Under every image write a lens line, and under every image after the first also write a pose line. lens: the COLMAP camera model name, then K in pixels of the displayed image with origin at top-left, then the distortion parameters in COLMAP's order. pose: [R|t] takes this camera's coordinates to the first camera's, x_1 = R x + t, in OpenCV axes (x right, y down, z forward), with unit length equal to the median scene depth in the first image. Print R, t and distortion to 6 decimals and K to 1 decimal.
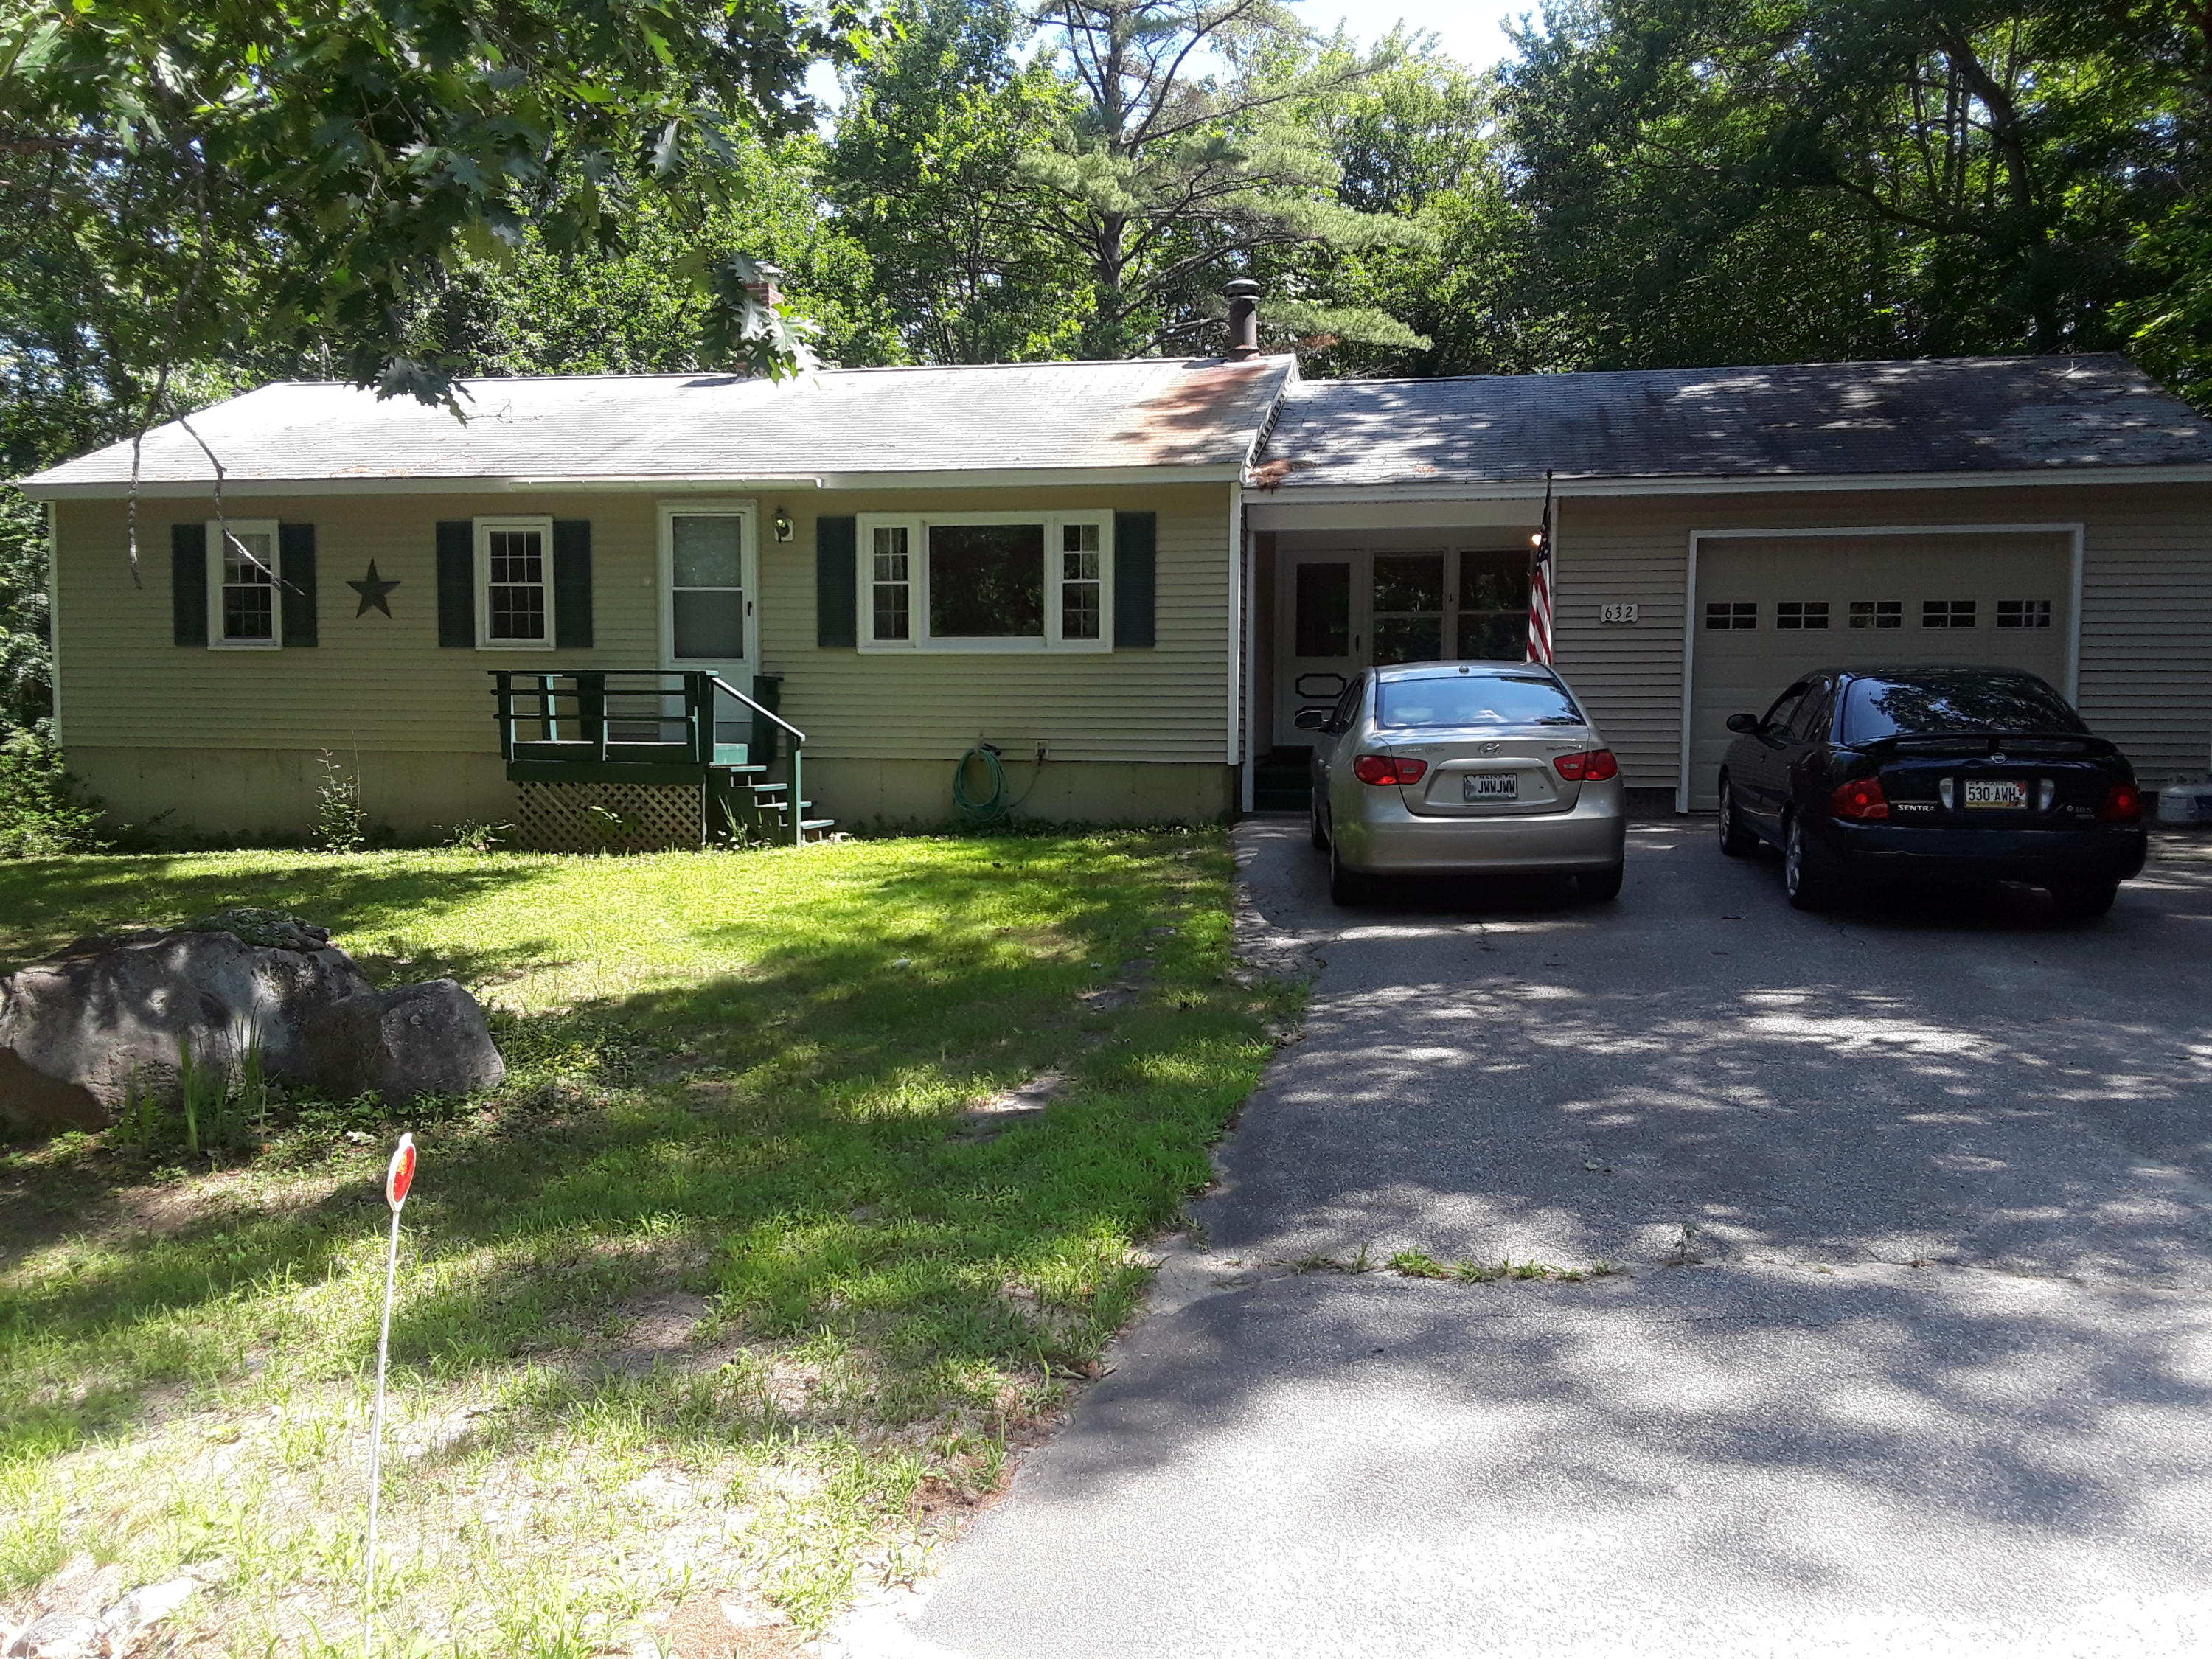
lens RADIAL K [[1807.7, 0, 1119.4], [0, 1807.7, 834.8], [0, 0, 1]] dist [0.127298, -0.216524]
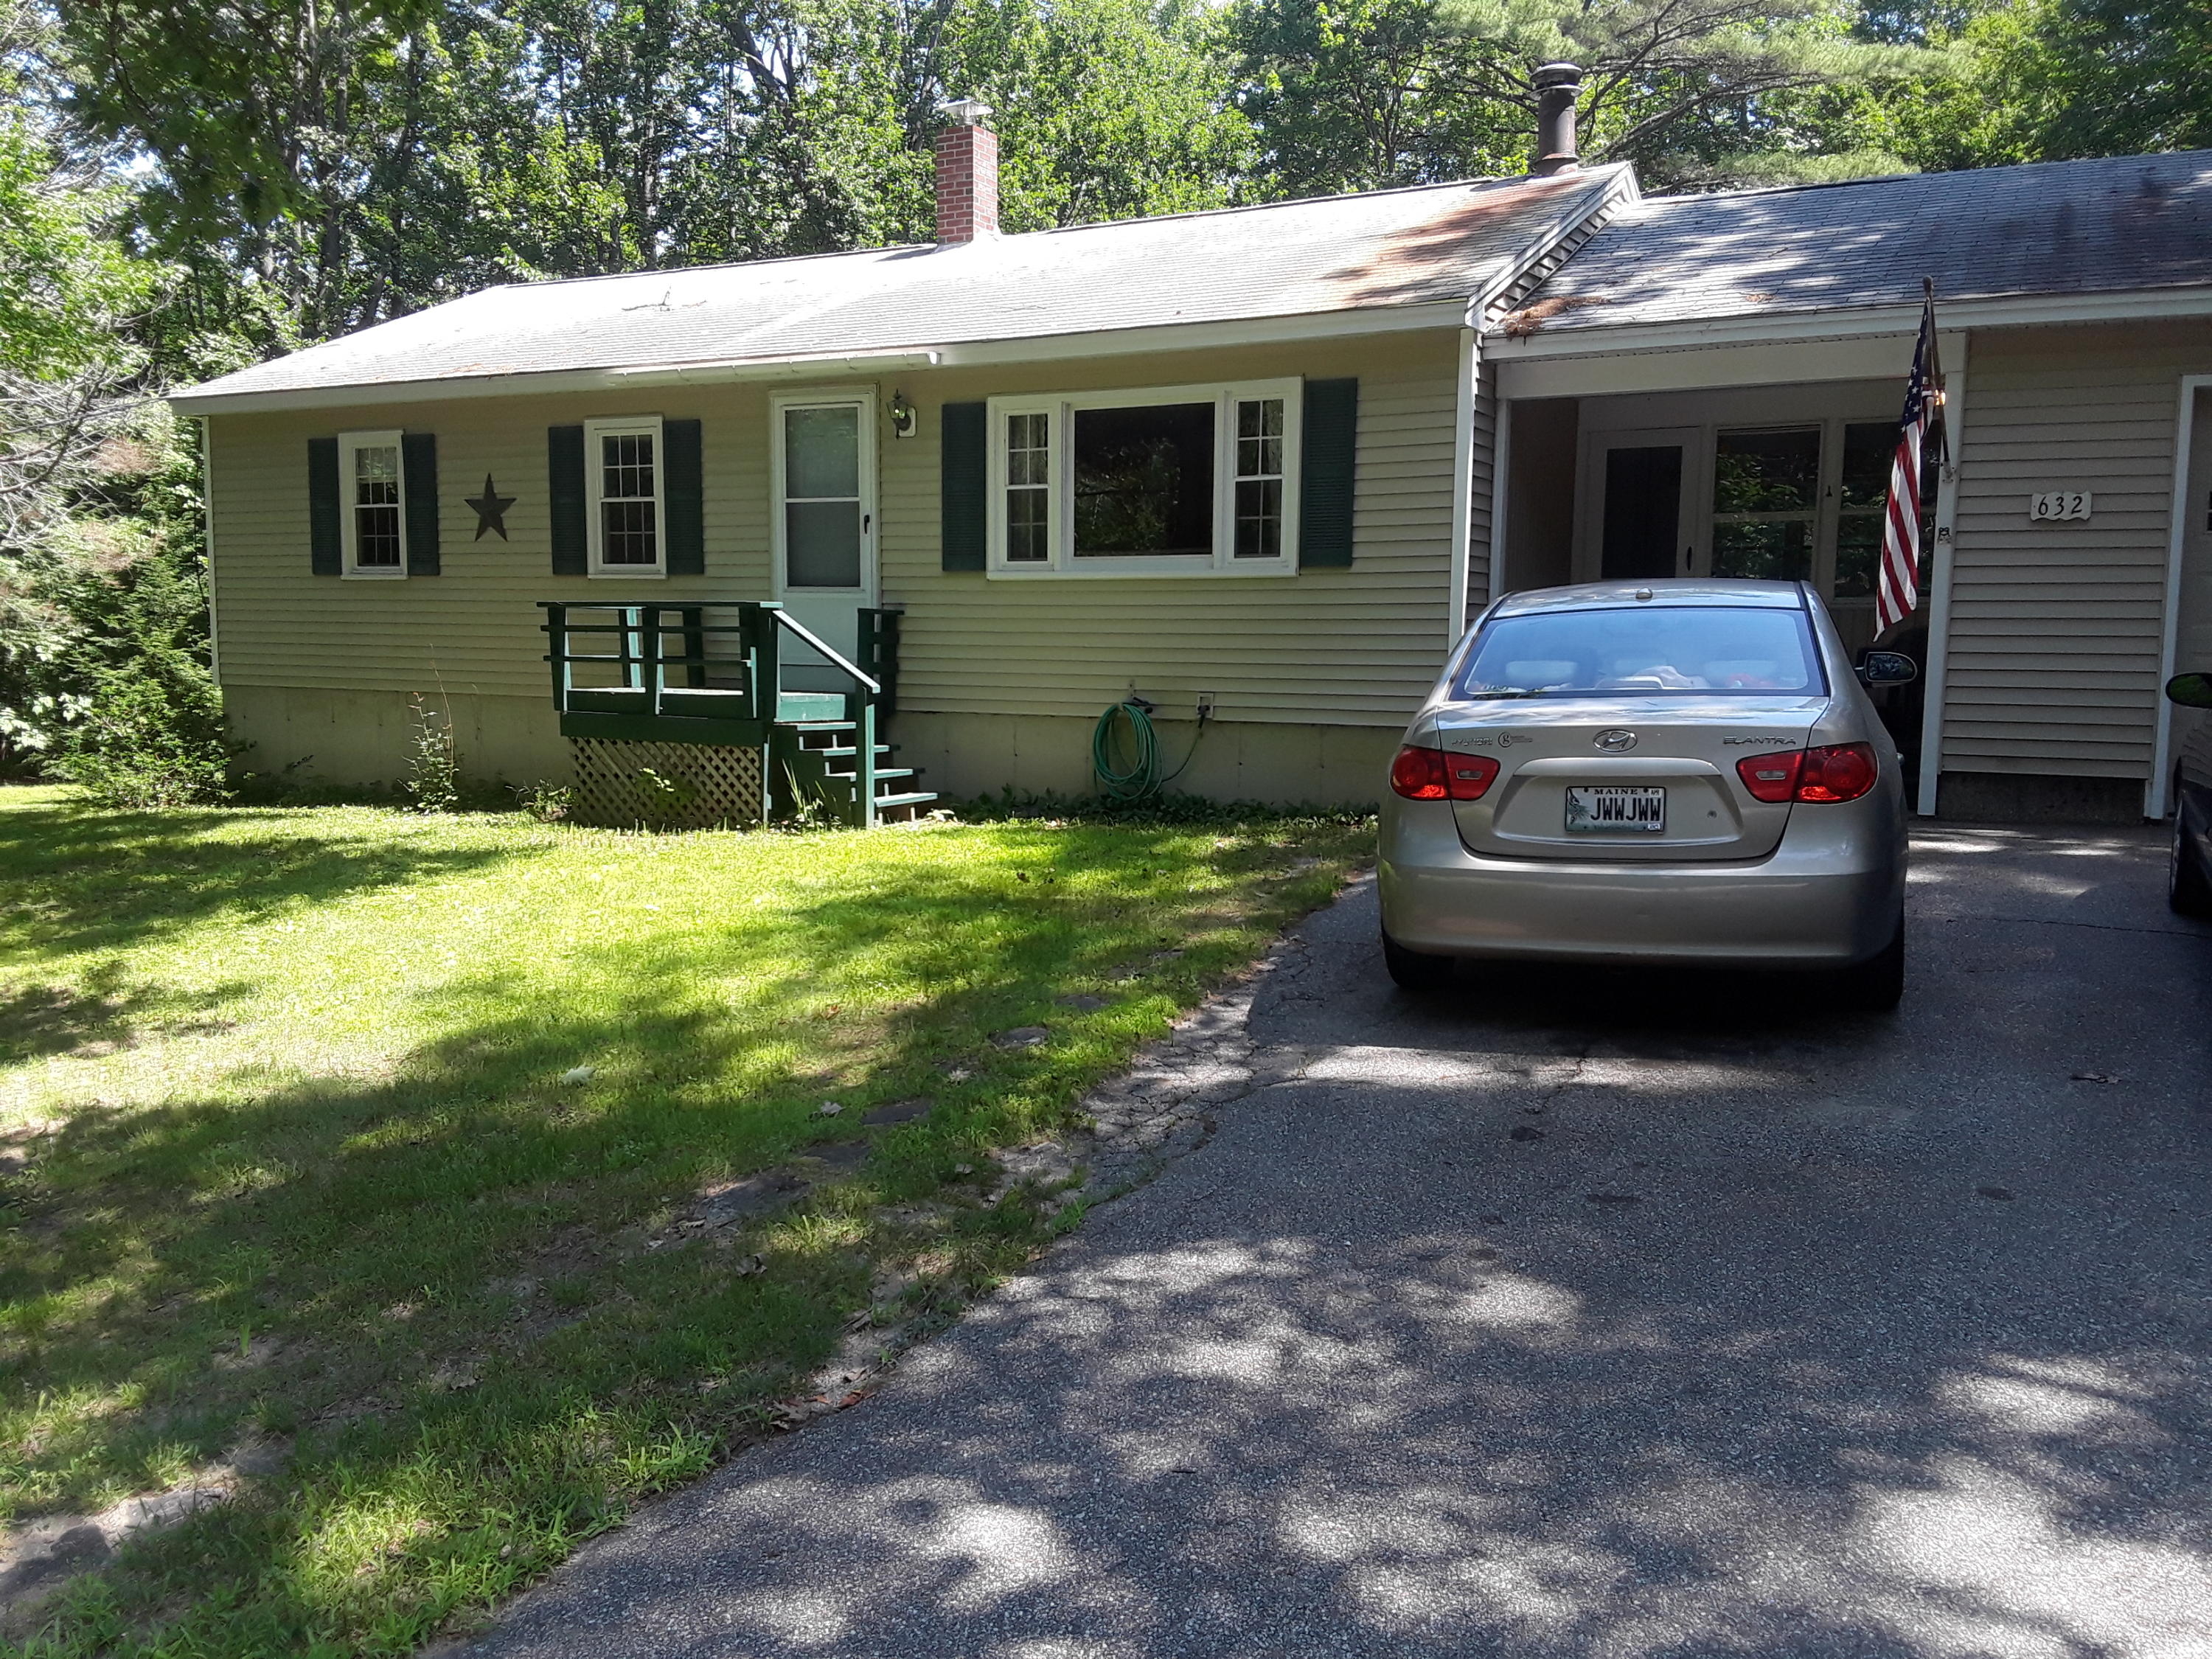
lens RADIAL K [[1807.7, 0, 1119.4], [0, 1807.7, 834.8], [0, 0, 1]] dist [0.127298, -0.216524]
pose [[0.960187, 0.033250, -0.277371, 0.131350], [-0.022975, 0.998927, 0.040215, -0.023035], [0.278410, -0.032241, 0.959921, 0.265521]]
